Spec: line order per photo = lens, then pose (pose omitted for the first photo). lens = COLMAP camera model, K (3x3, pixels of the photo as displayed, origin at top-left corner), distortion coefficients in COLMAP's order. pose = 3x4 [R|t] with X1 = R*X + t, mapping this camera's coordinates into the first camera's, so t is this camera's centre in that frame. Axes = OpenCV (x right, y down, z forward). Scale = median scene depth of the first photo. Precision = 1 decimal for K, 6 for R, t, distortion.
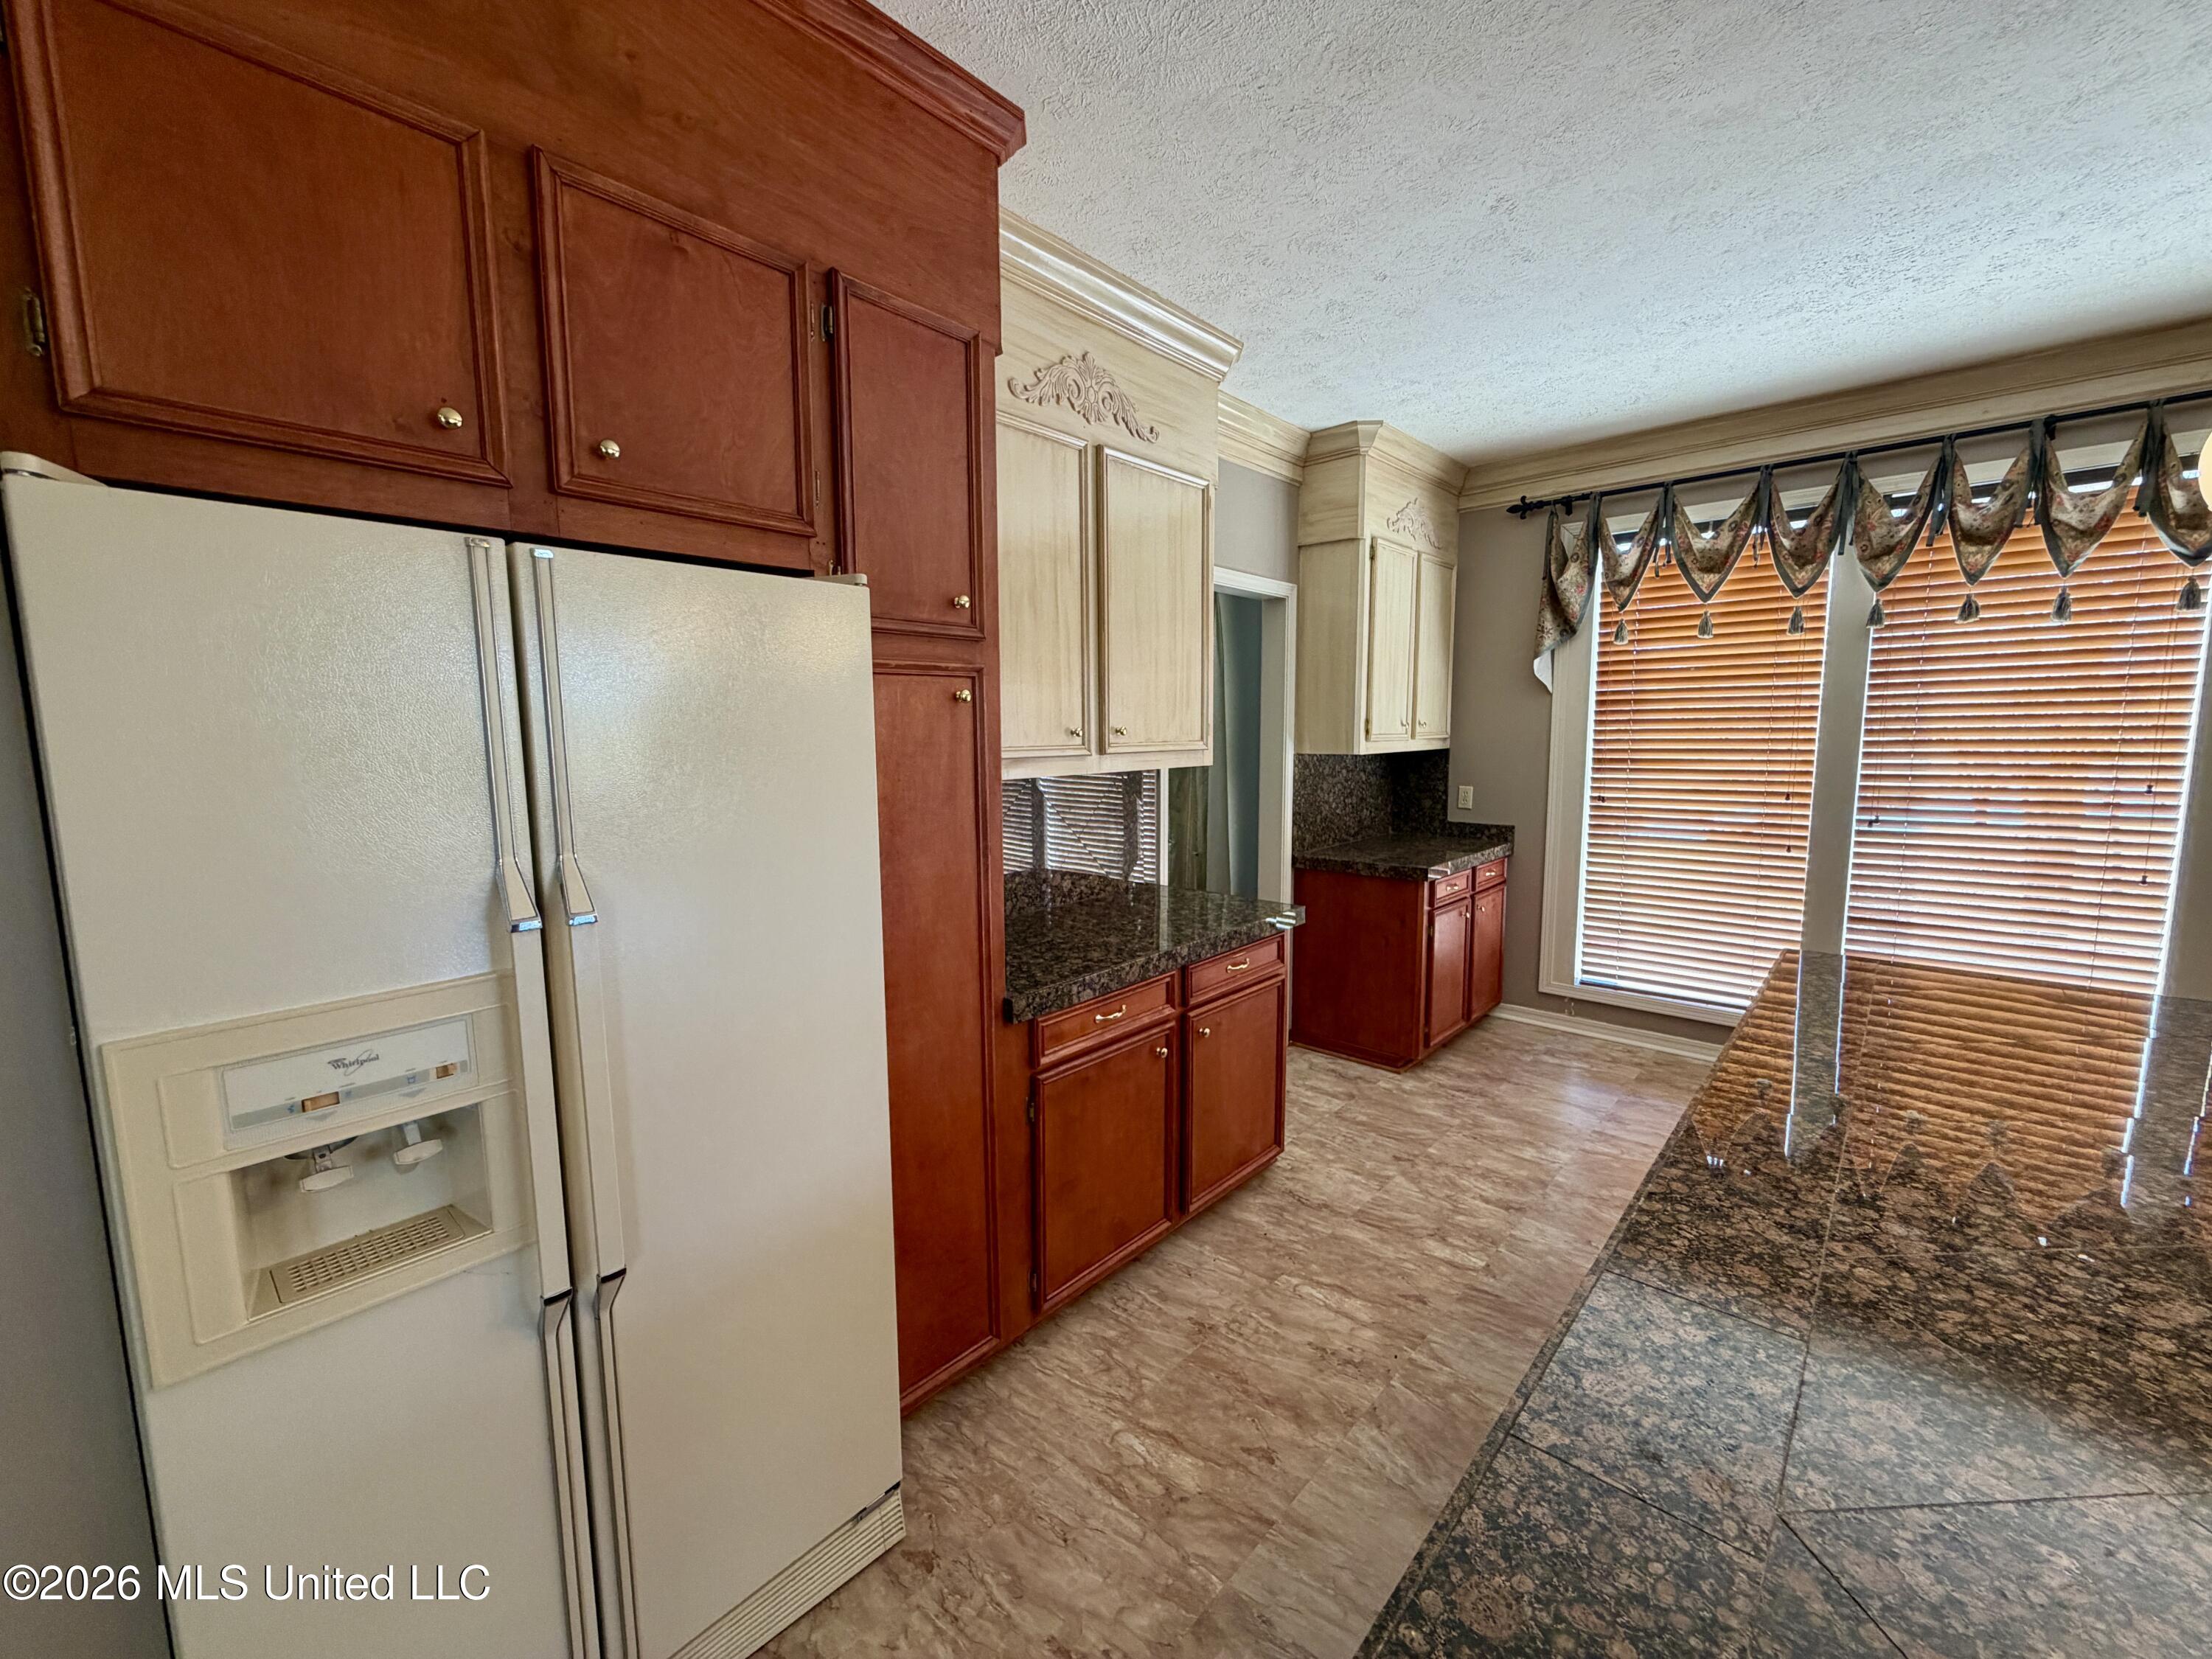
lens RADIAL K [[880.5, 0, 1108.3], [0, 880.5, 843.9], [0, 0, 1]] dist [0.000570, 0.000133]
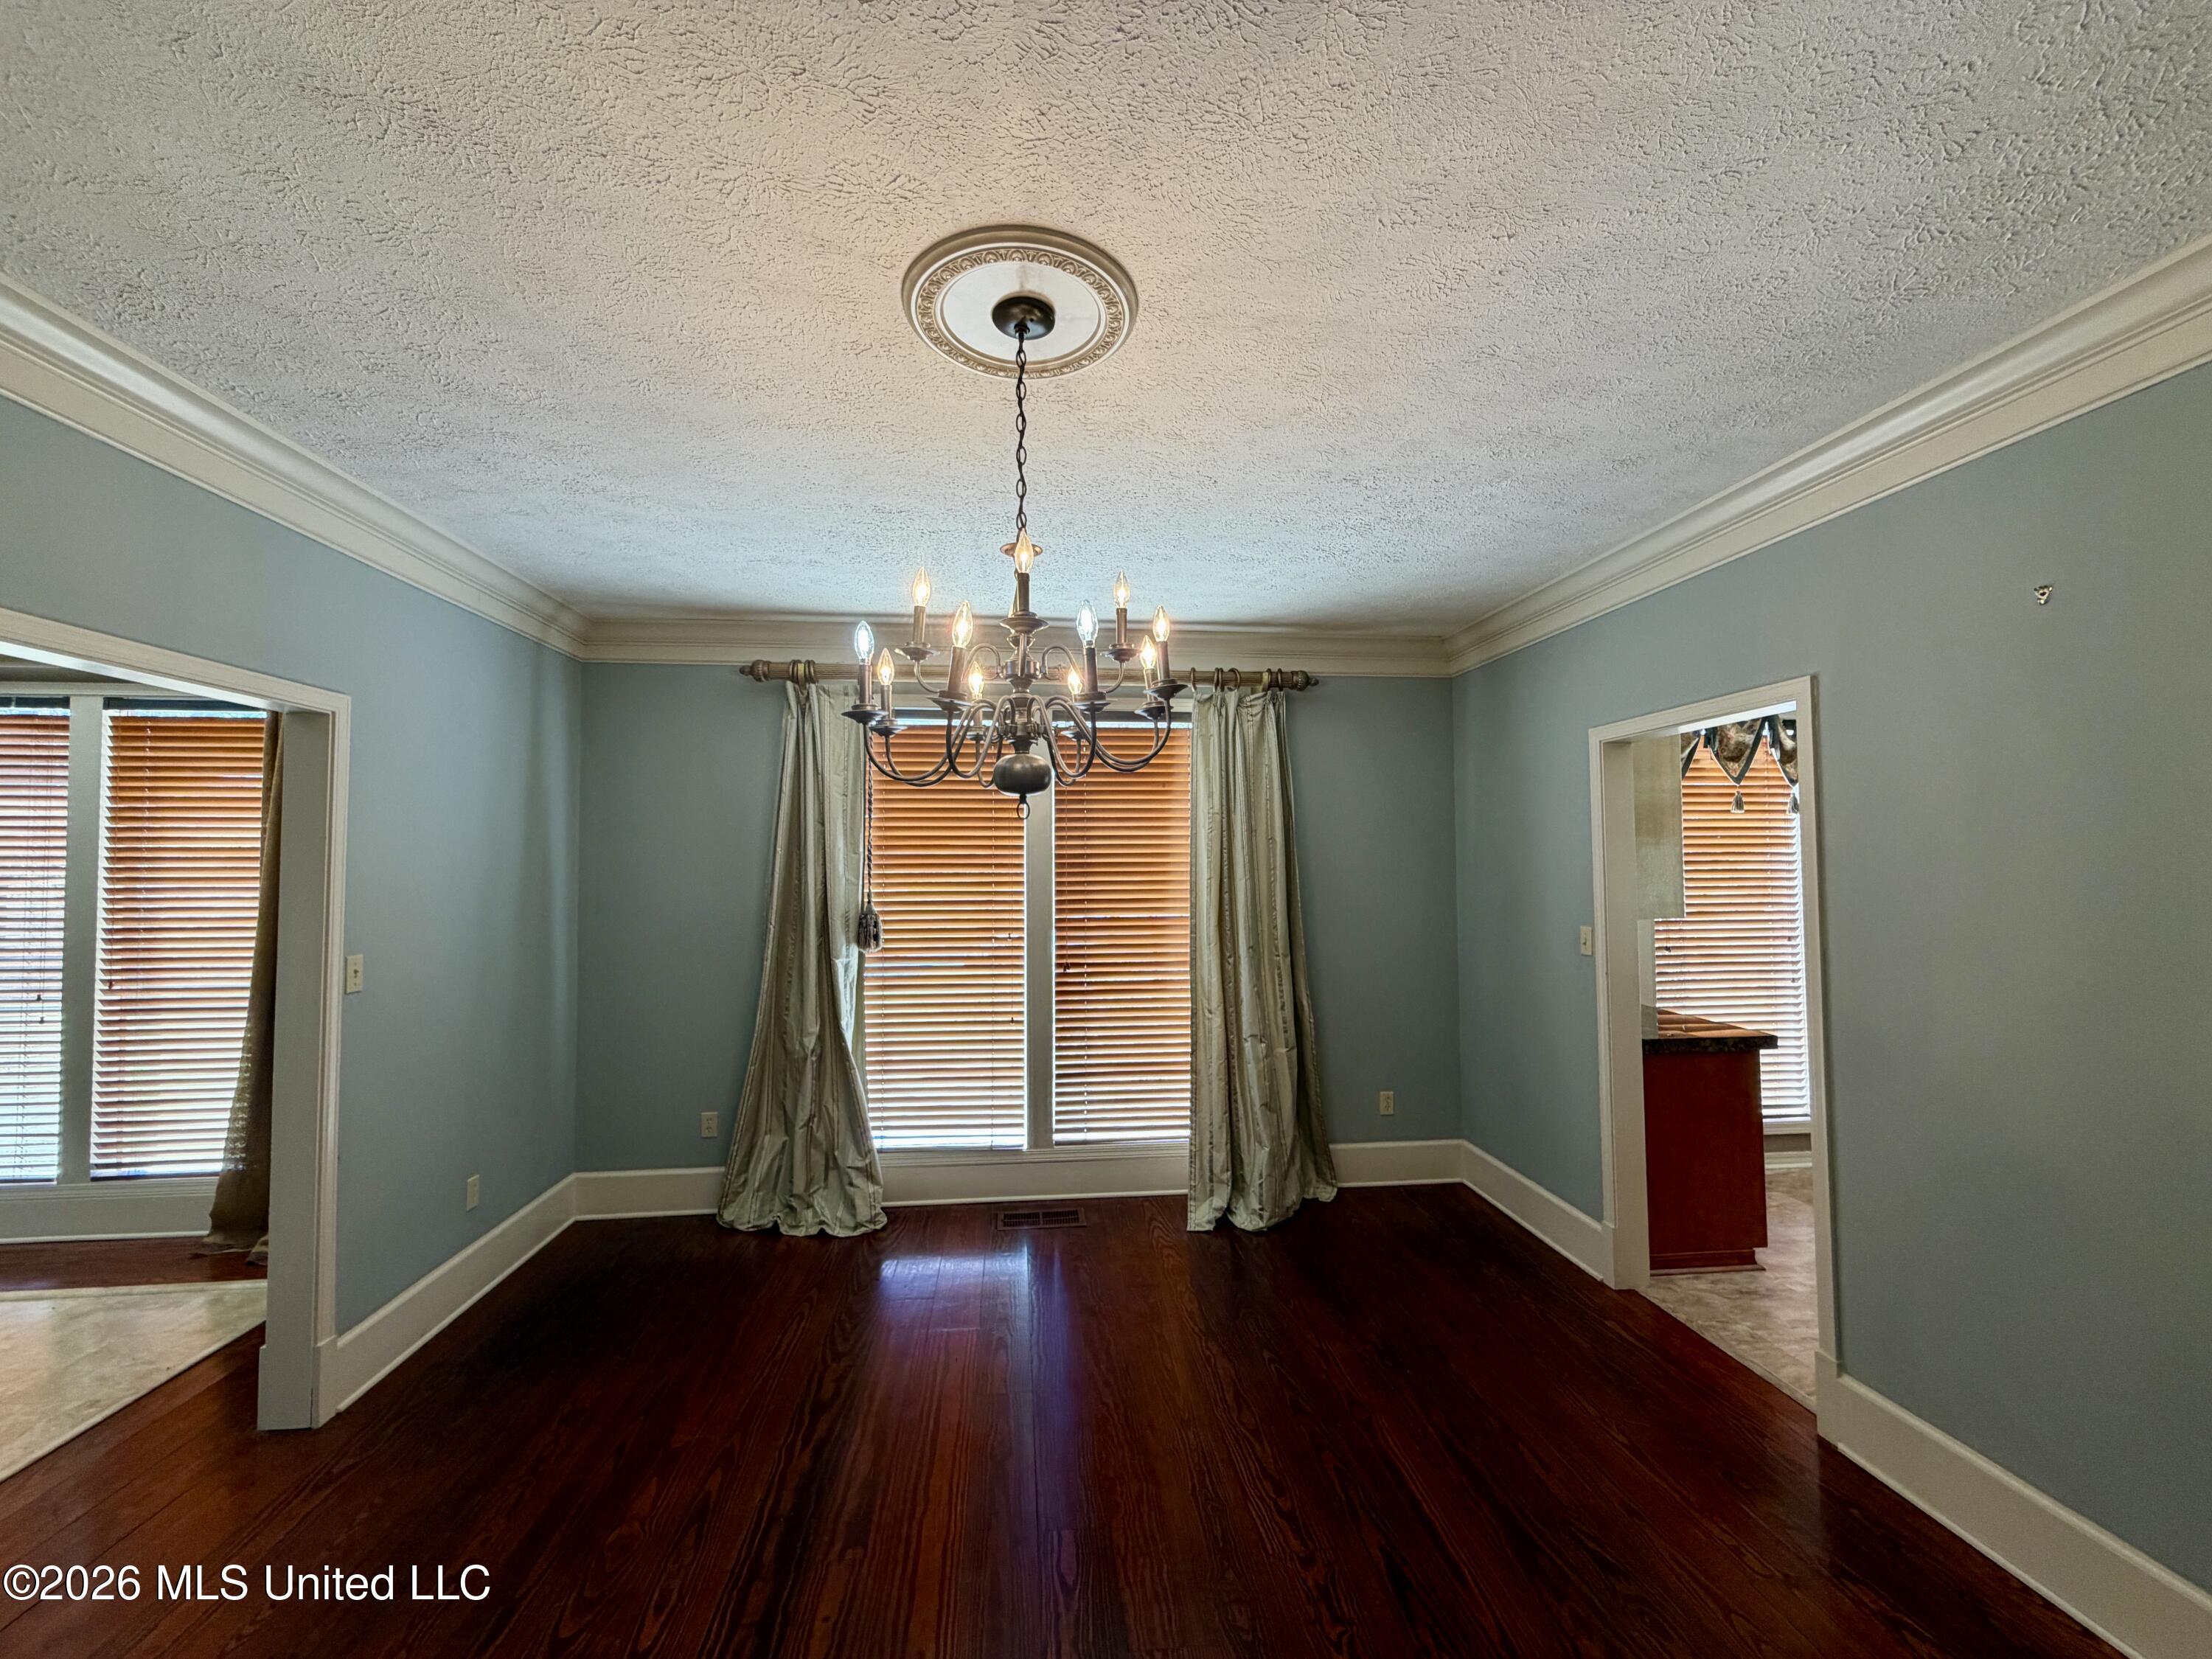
lens RADIAL K [[880.5, 0, 1107.5], [0, 880.5, 829.9], [0, 0, 1]] dist [0.000570, 0.000133]
pose [[0.662227, 0.033871, 0.748538, -0.829343], [0.078878, 0.990276, -0.114592, -0.138986], [-0.745140, 0.134928, 0.653116, 0.860904]]
